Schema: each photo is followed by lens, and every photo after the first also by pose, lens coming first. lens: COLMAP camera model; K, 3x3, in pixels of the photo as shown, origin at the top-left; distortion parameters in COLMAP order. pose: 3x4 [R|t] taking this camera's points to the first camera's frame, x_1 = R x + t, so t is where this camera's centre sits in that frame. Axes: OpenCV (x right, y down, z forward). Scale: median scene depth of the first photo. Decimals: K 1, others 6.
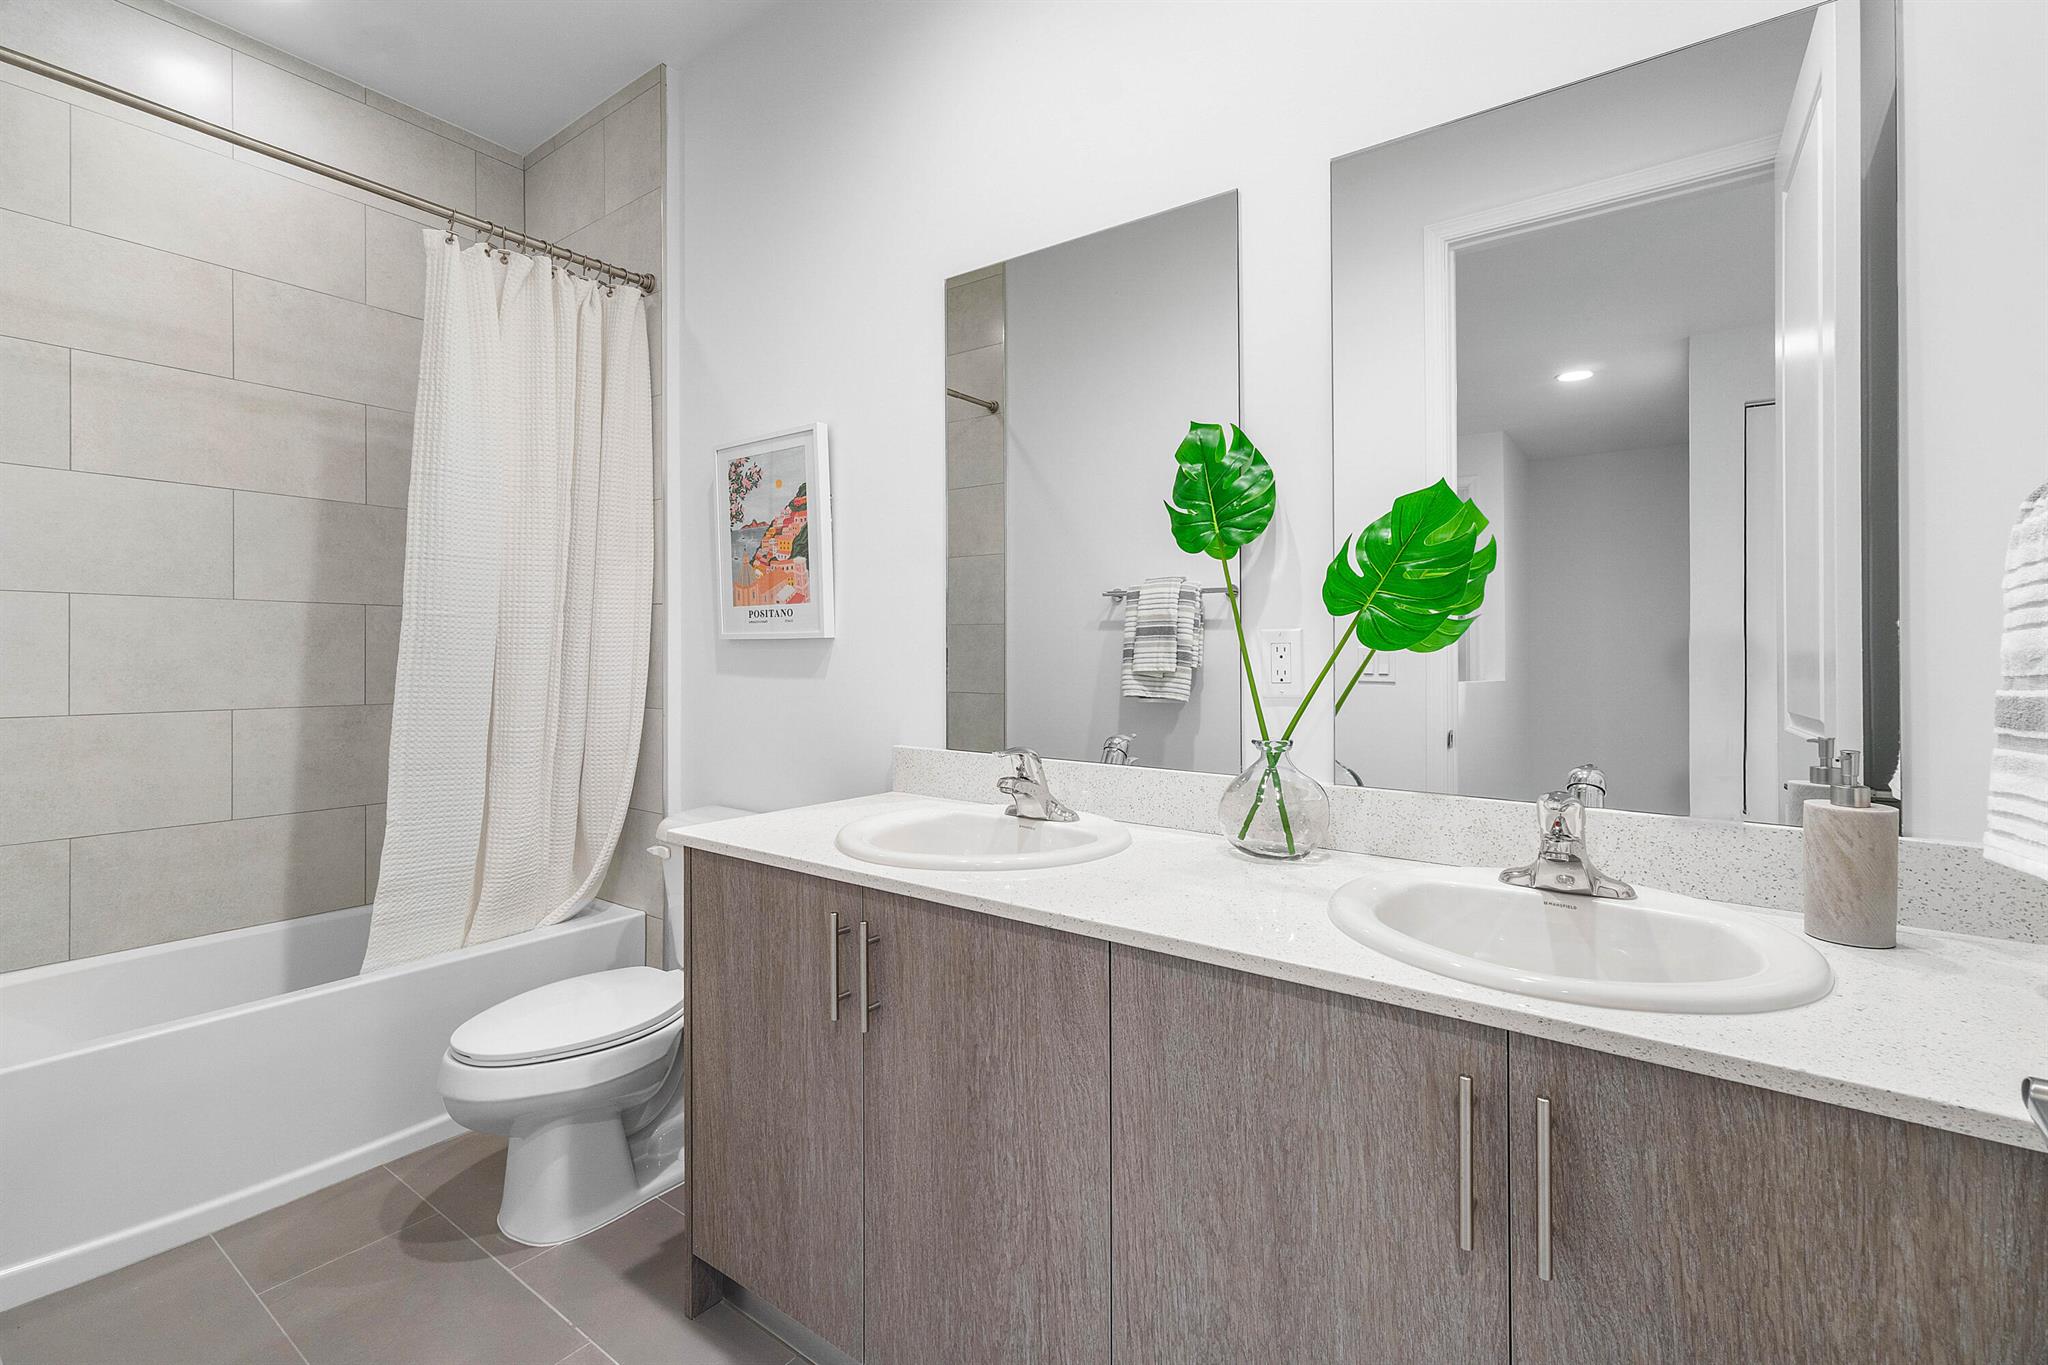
lens RADIAL K [[895.9, 0, 1024.4], [0, 895.9, 663.4], [0, 0, 1]] dist [-0.006121, 0.003046]
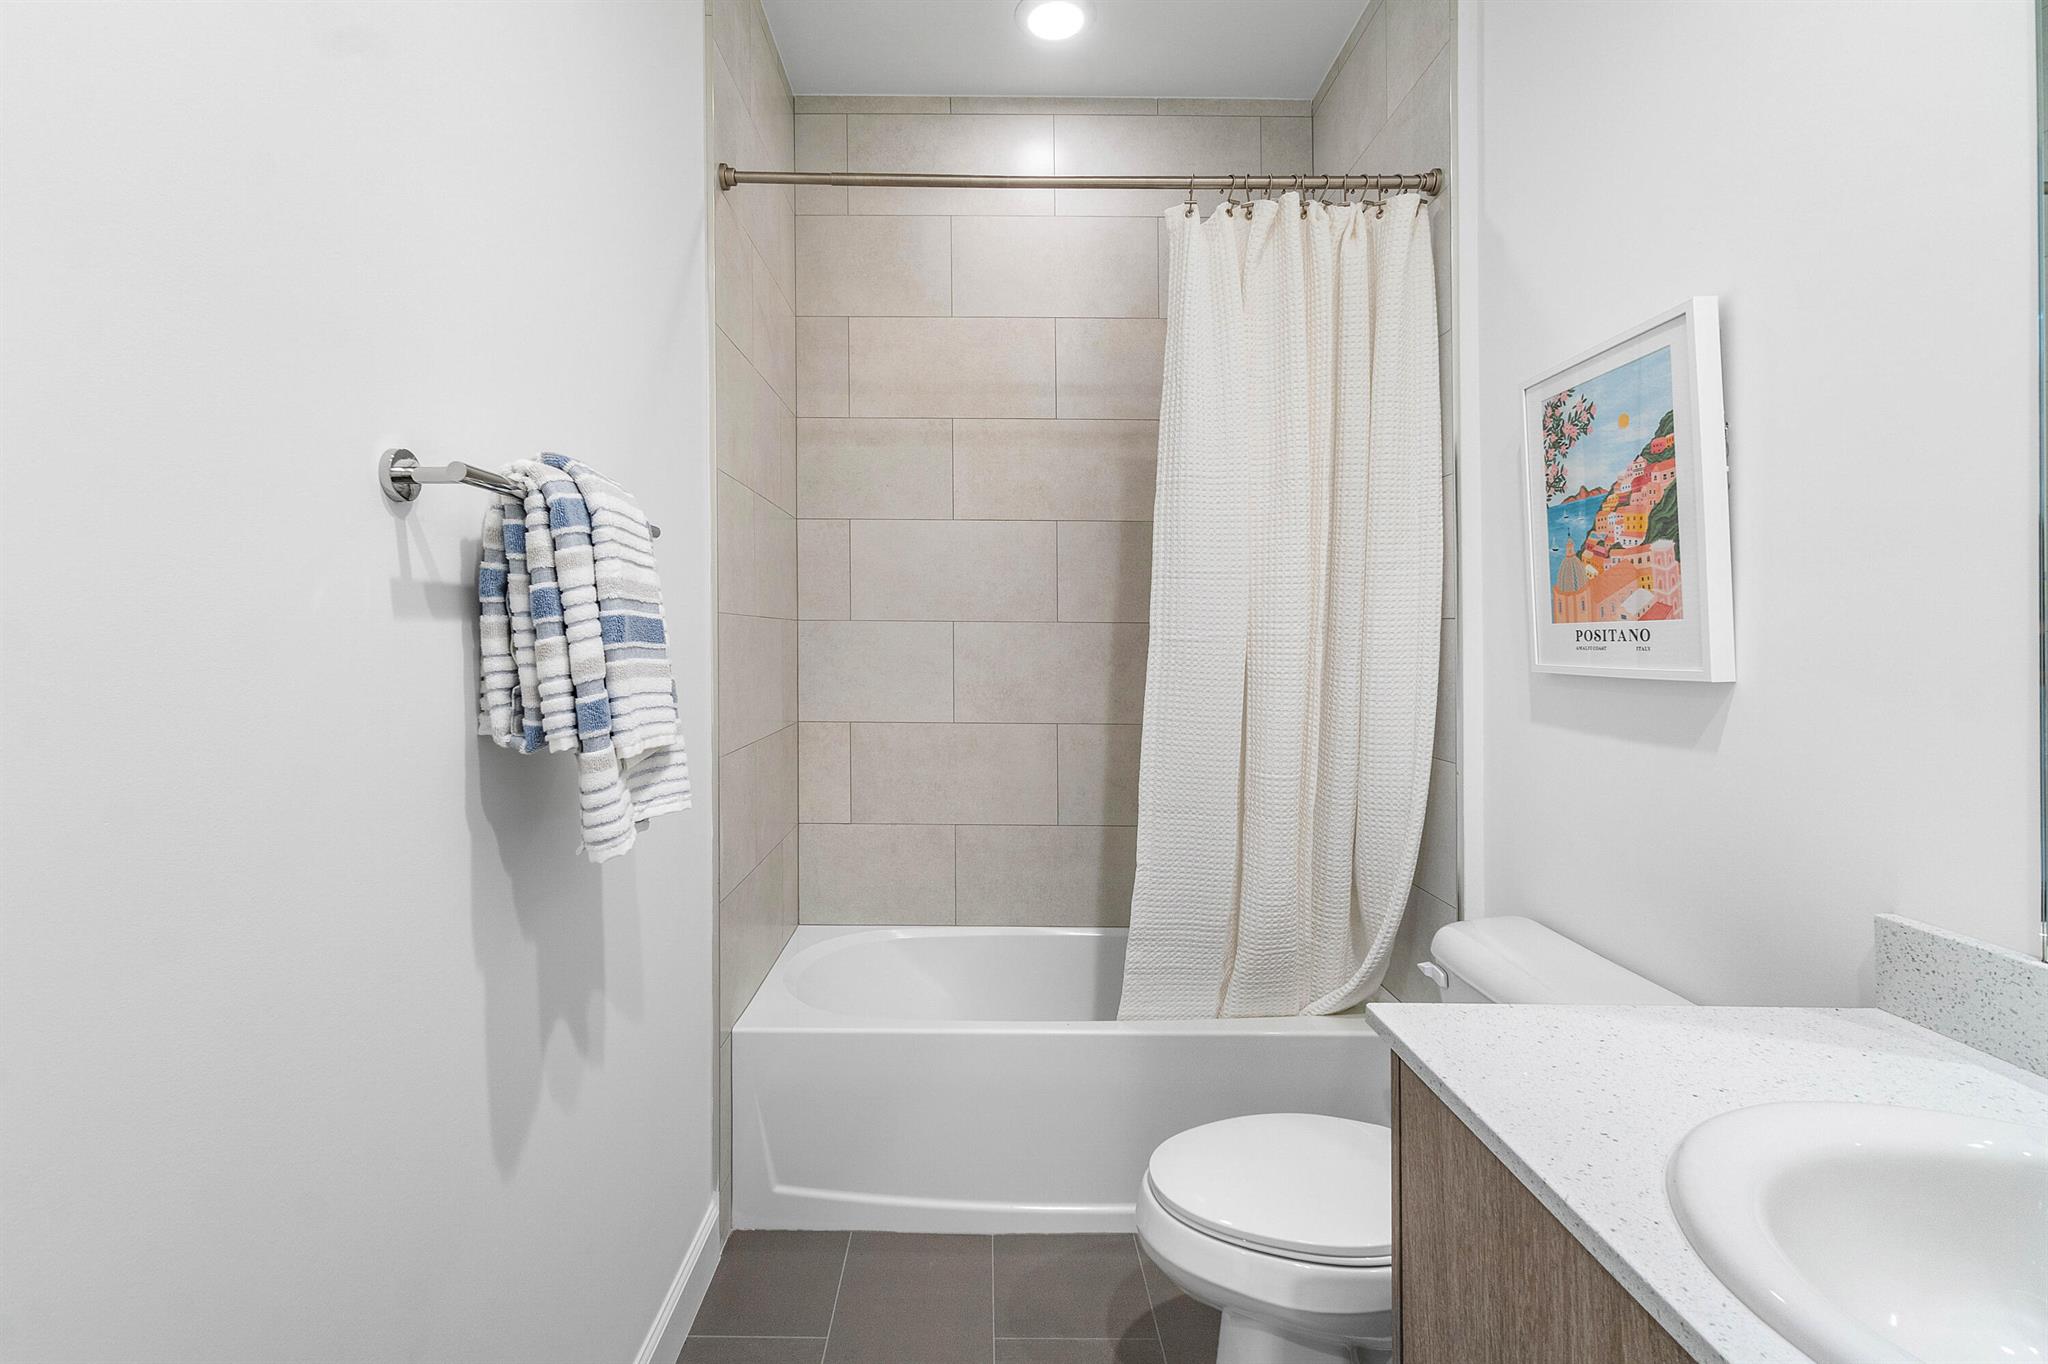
lens RADIAL K [[895.9, 0, 1045.4], [0, 895.9, 629.2], [0, 0, 1]] dist [-0.006121, 0.003046]
pose [[0.596987, -0.001941, -0.802249, -0.024533], [-0.014247, 0.999814, -0.013021, -0.047552], [0.802125, 0.019203, 0.596848, 0.331485]]
